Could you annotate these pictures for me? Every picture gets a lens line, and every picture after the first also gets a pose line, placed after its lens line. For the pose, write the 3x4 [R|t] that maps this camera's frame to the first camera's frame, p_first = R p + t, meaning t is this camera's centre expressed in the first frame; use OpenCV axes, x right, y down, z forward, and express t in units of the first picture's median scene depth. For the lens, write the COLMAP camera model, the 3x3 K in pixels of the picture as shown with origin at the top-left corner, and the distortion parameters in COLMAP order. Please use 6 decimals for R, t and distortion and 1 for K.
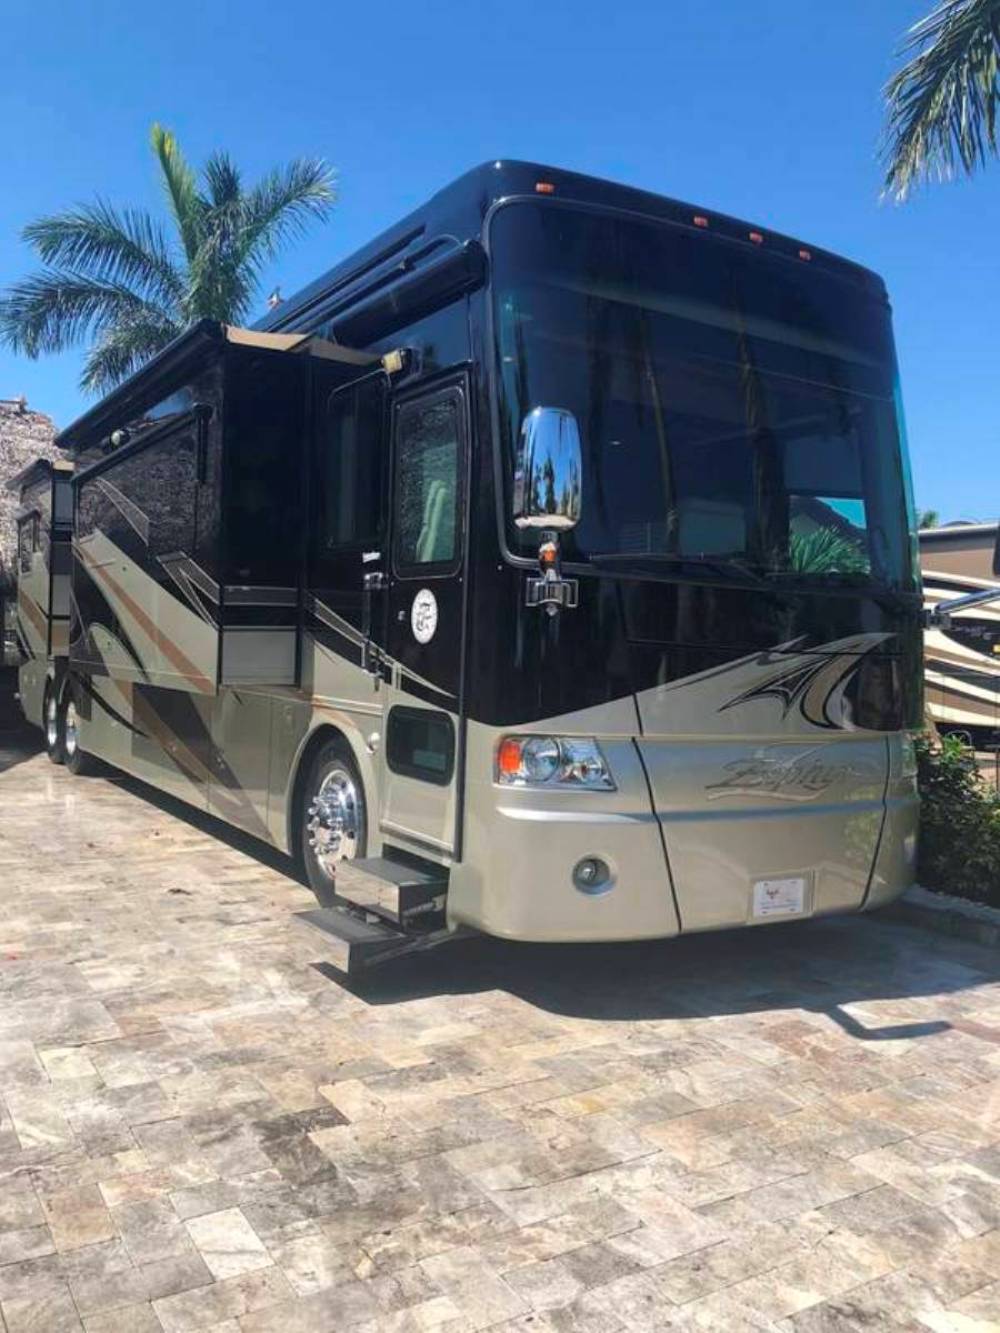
lens RADIAL K [[1101.0, 0, 493.3], [0, 1101.0, 656.6], [0, 0, 1]] dist [0.043418, -0.035555]
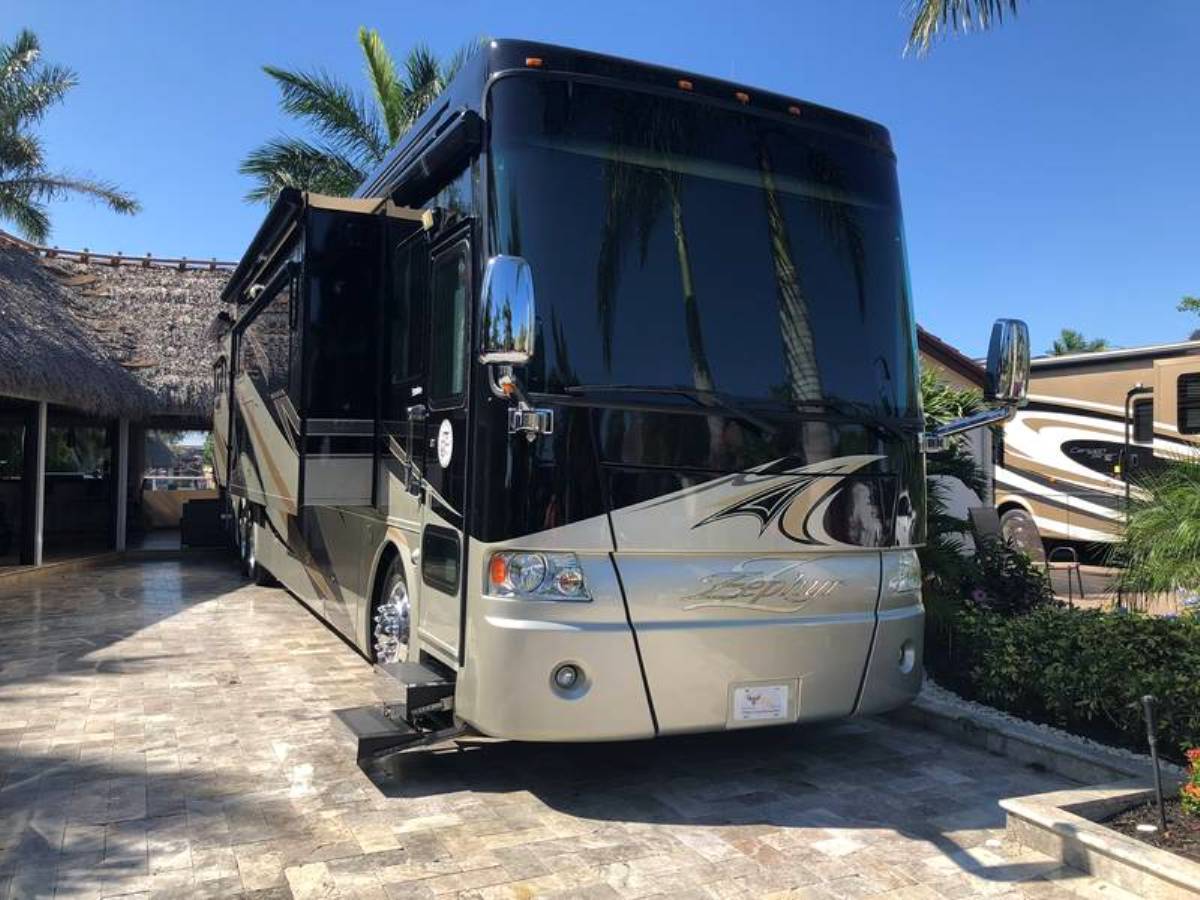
lens RADIAL K [[991.2, 0, 591.8], [0, 991.2, 442.9], [0, 0, 1]] dist [0.043418, -0.035555]
pose [[0.994264, -0.010525, -0.106435, 0.201600], [0.006513, 0.999257, -0.037975, 0.001844], [0.106756, 0.037064, 0.993594, 0.016154]]
